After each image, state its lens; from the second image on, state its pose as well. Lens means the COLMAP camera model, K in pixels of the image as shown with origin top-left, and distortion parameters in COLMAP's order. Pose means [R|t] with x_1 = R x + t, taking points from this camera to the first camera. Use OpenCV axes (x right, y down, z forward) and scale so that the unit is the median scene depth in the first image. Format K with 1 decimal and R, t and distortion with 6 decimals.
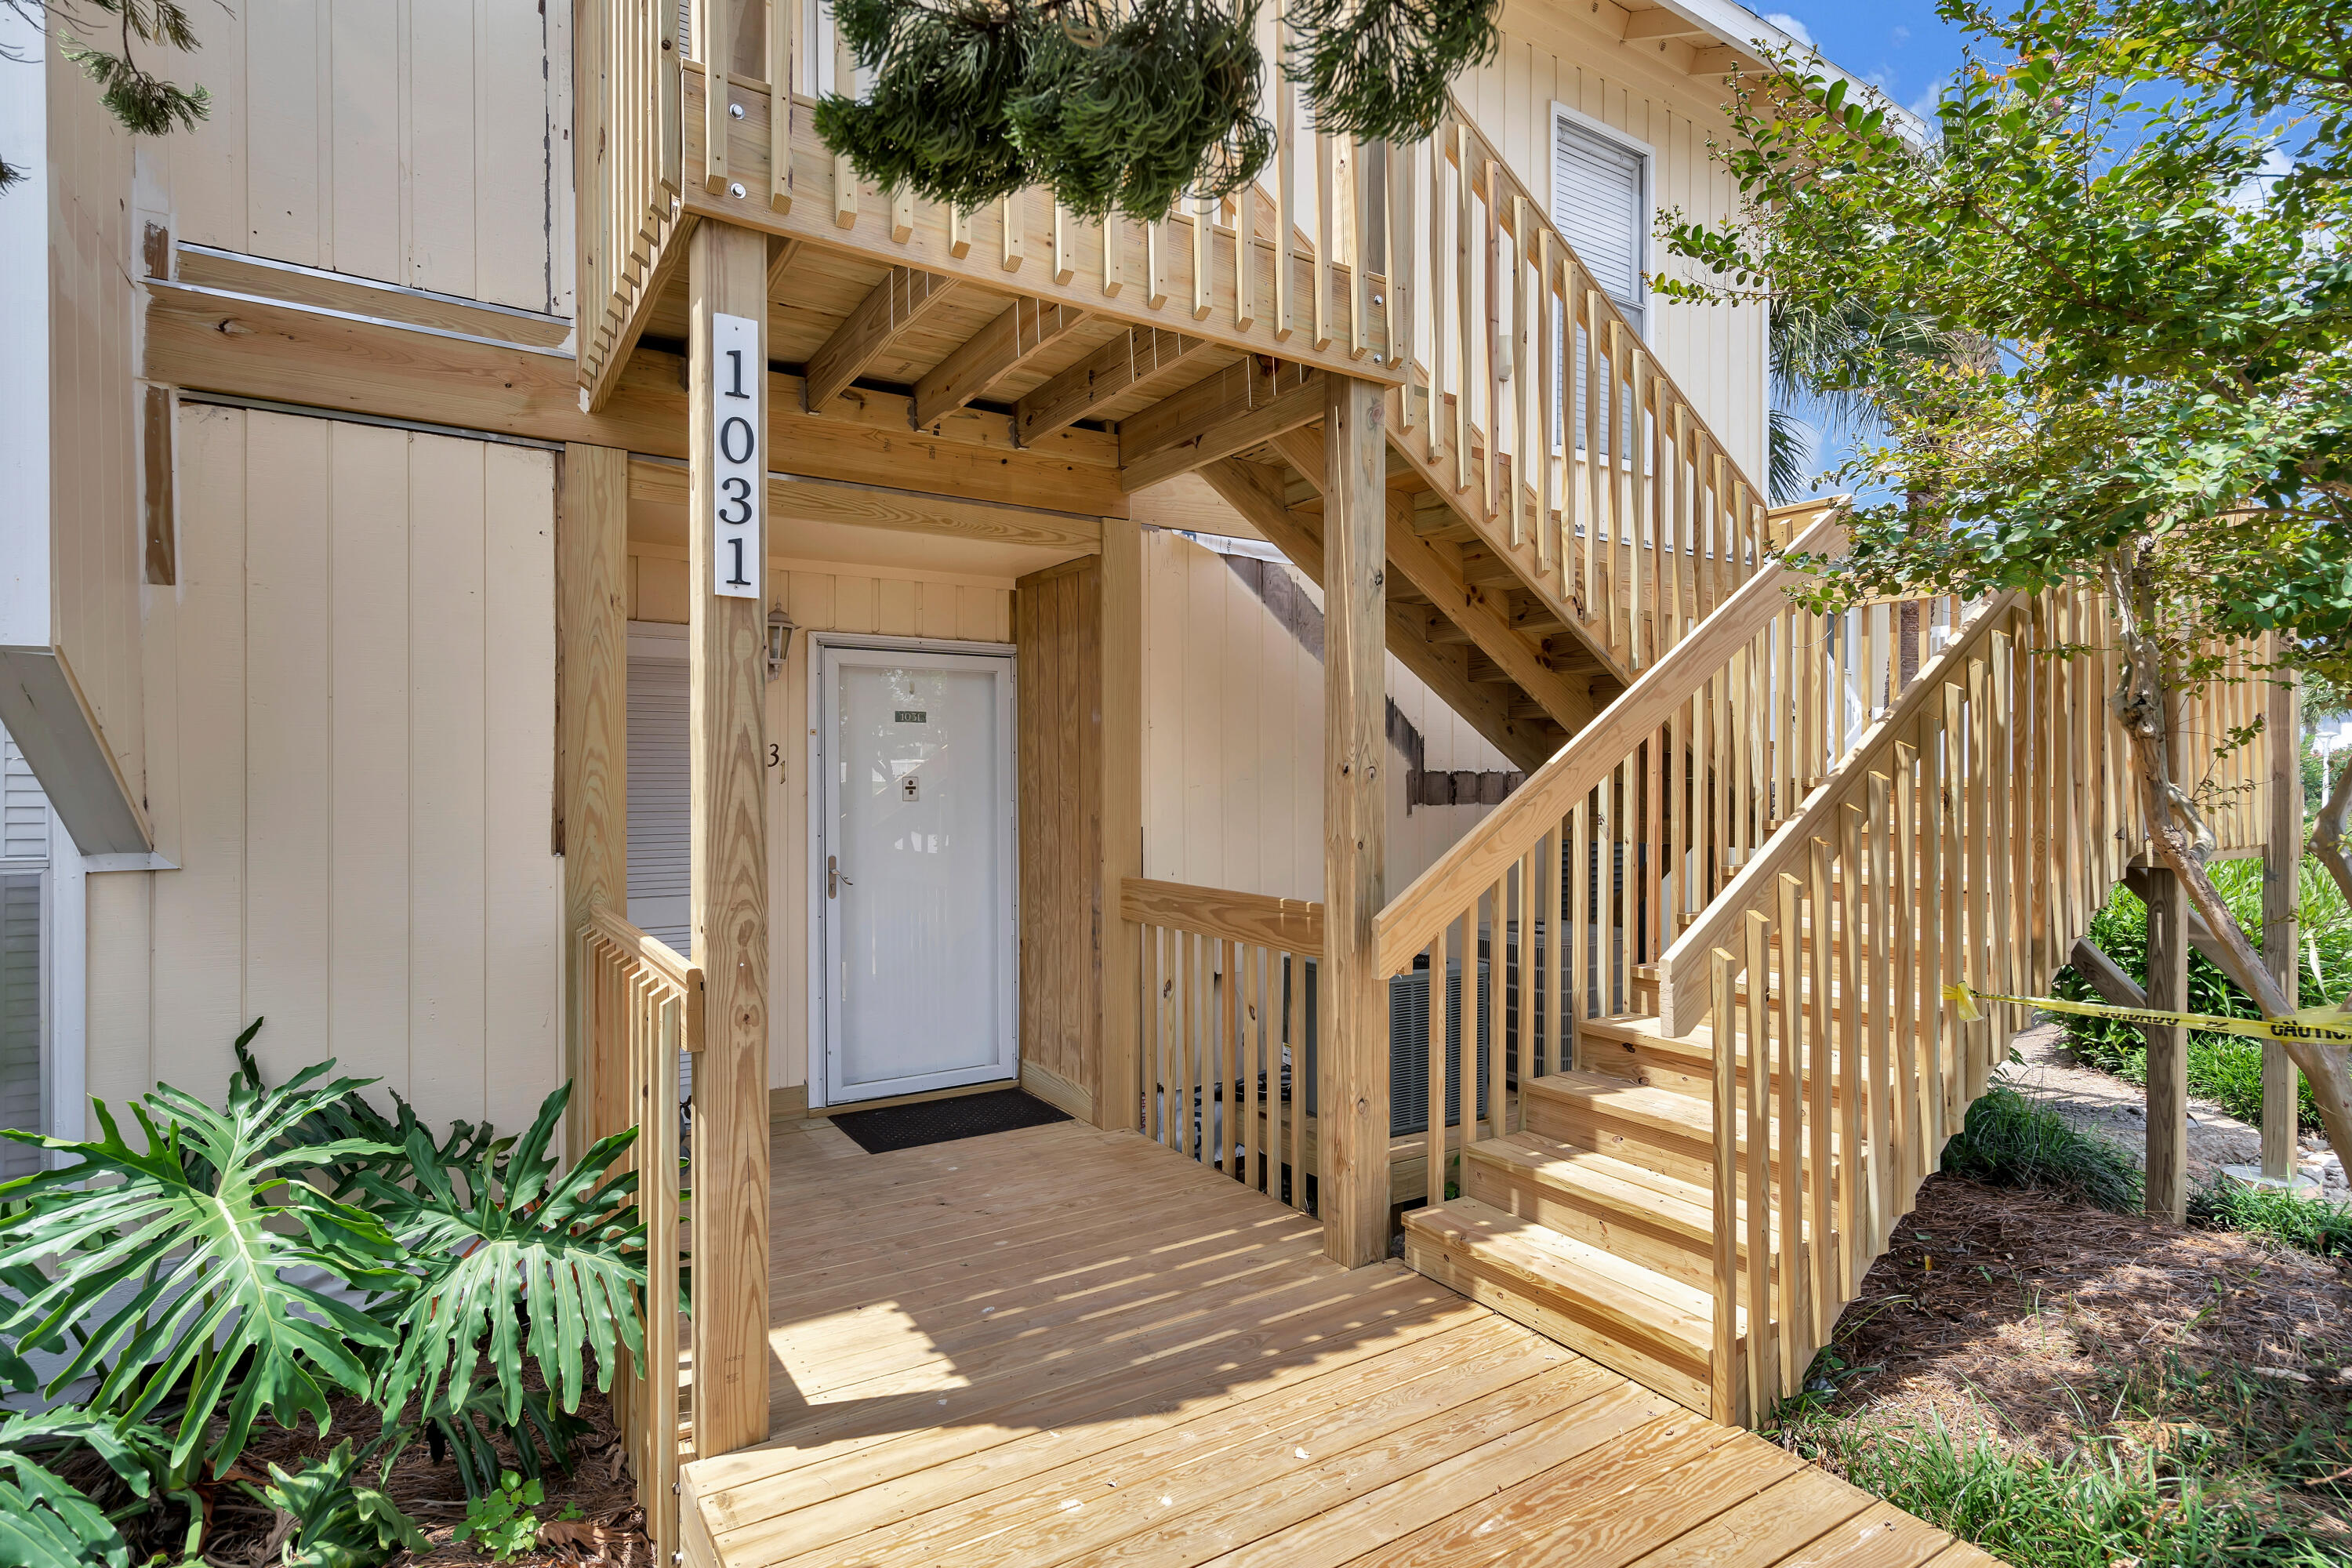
lens RADIAL K [[1209.8, 0, 1176.0], [0, 1209.8, 784.0], [0, 0, 1]] dist [-0.003723, 0.000049]
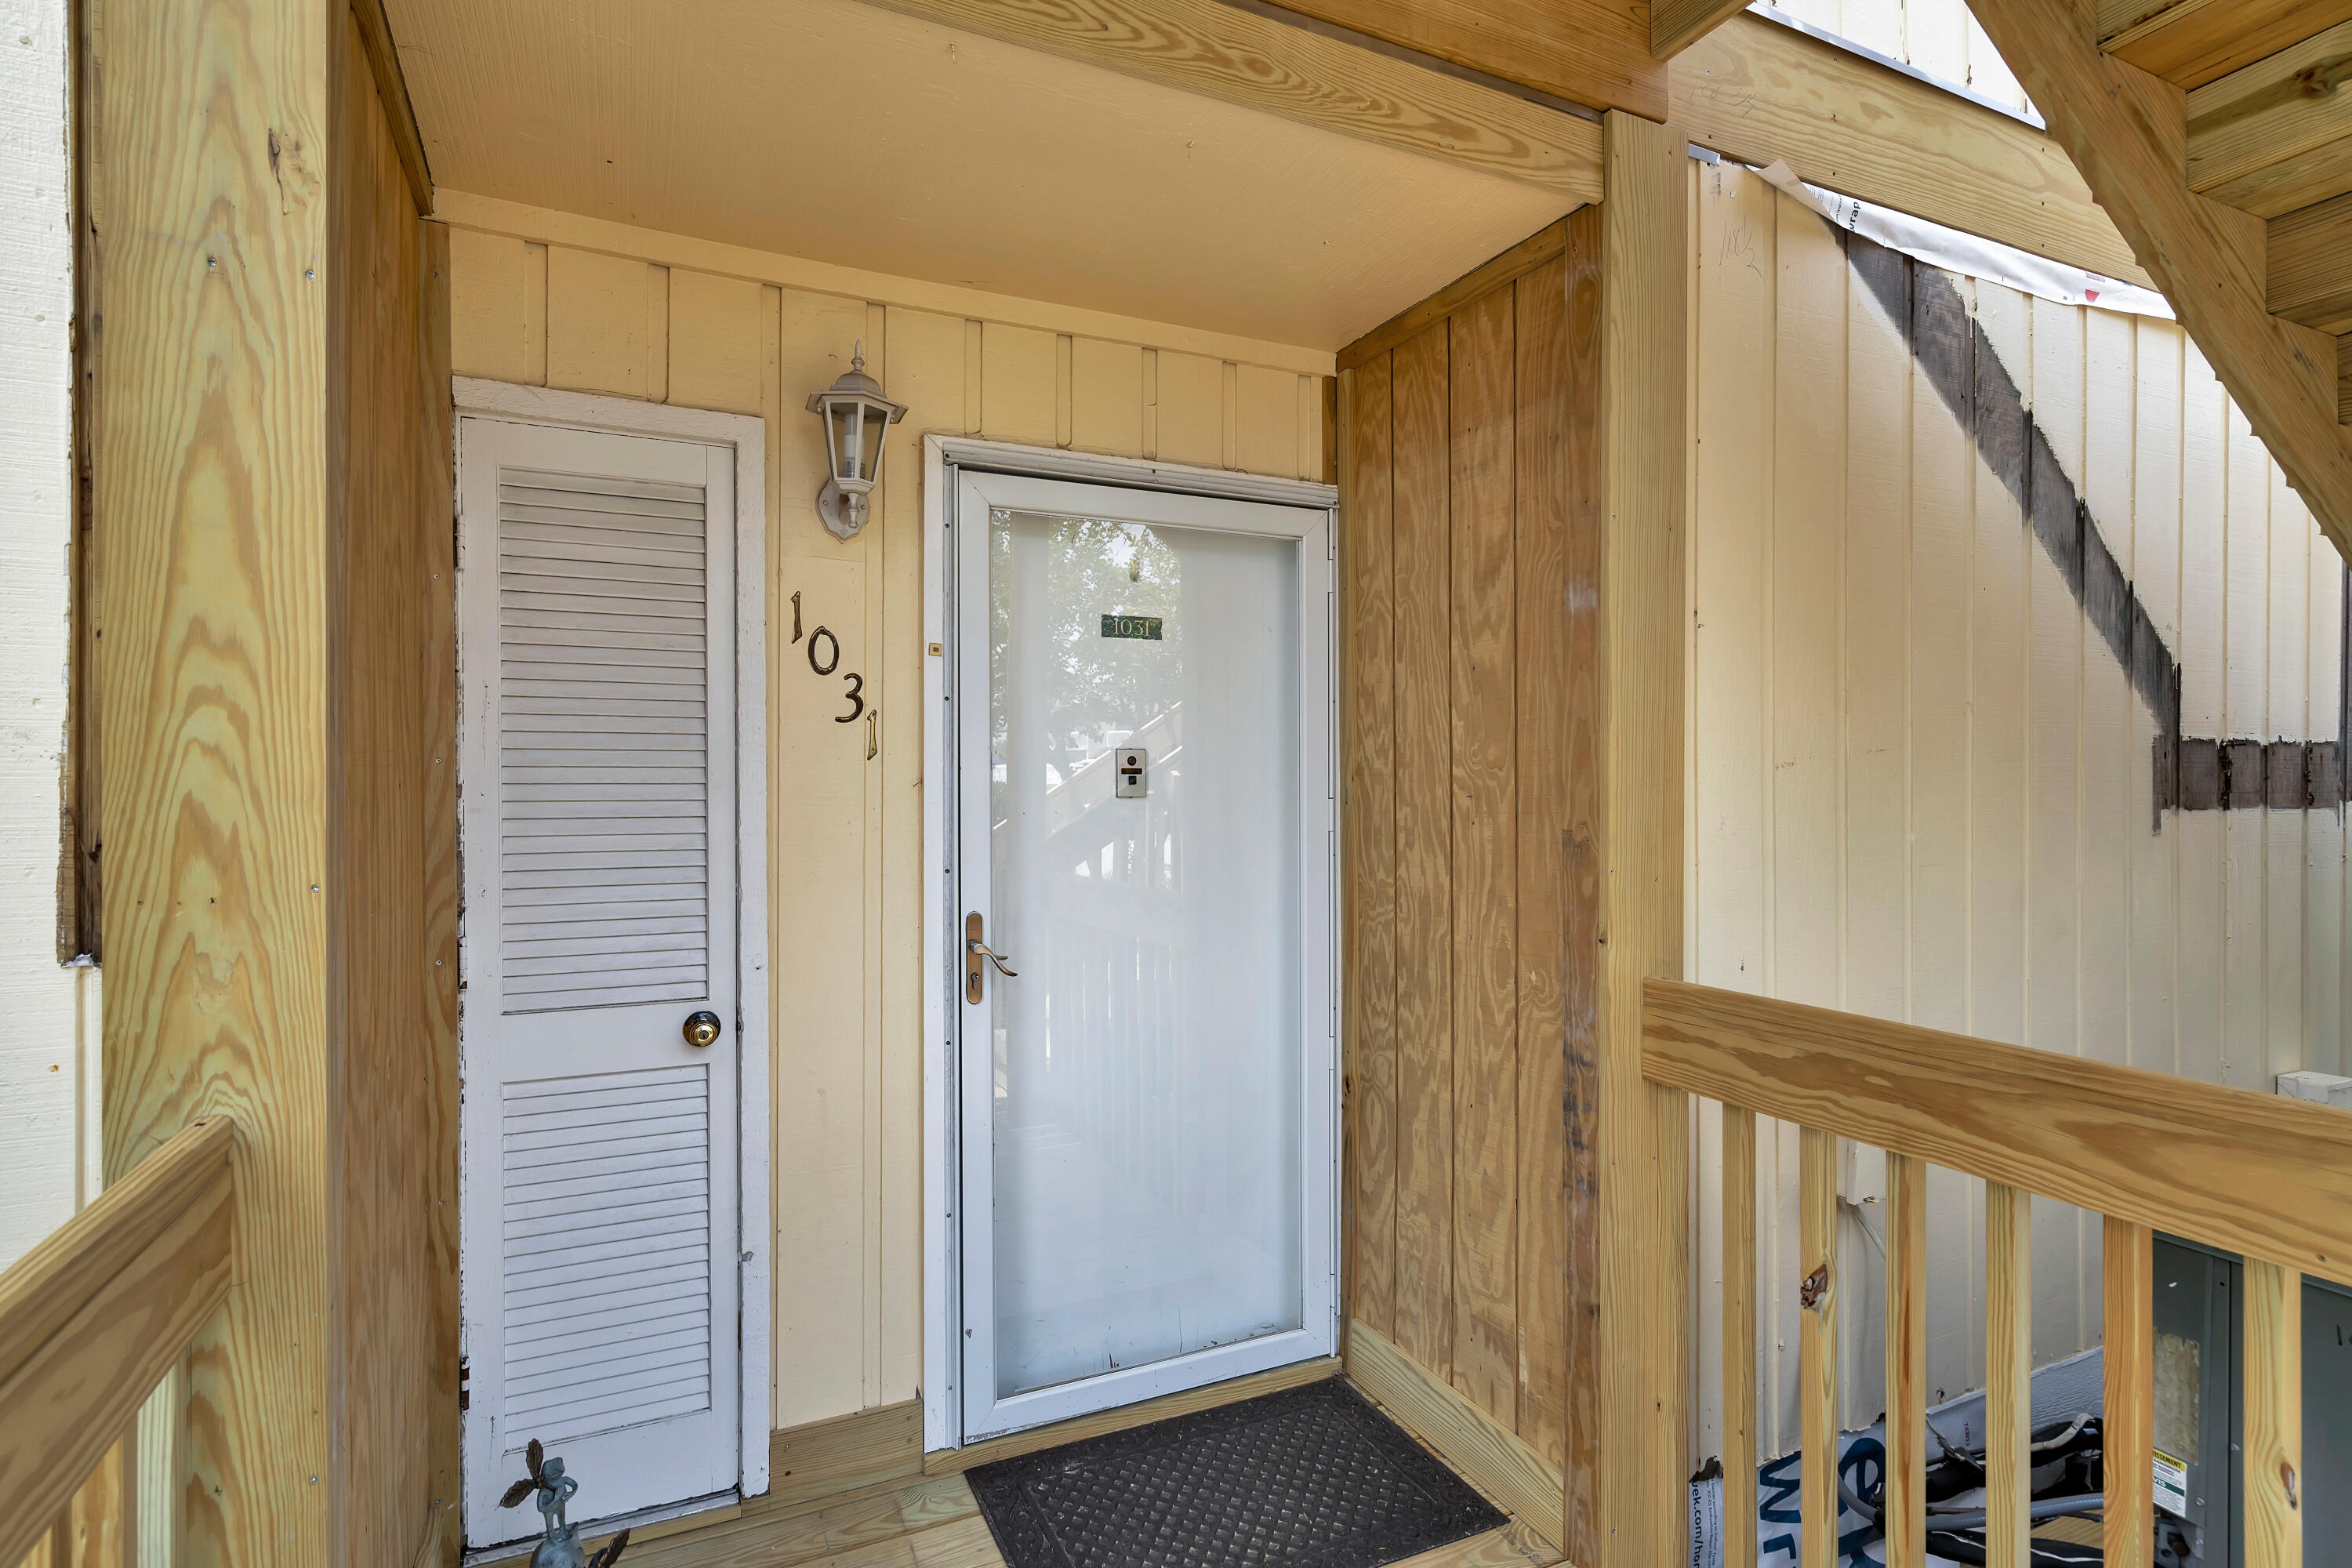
lens RADIAL K [[1209.8, 0, 1176.0], [0, 1209.8, 784.0], [0, 0, 1]] dist [-0.003723, 0.000049]
pose [[0.991614, -0.000015, -0.129235, -0.145770], [-0.000594, 0.999989, -0.004672, 0.011154], [0.129234, 0.004709, 0.991603, 0.543463]]
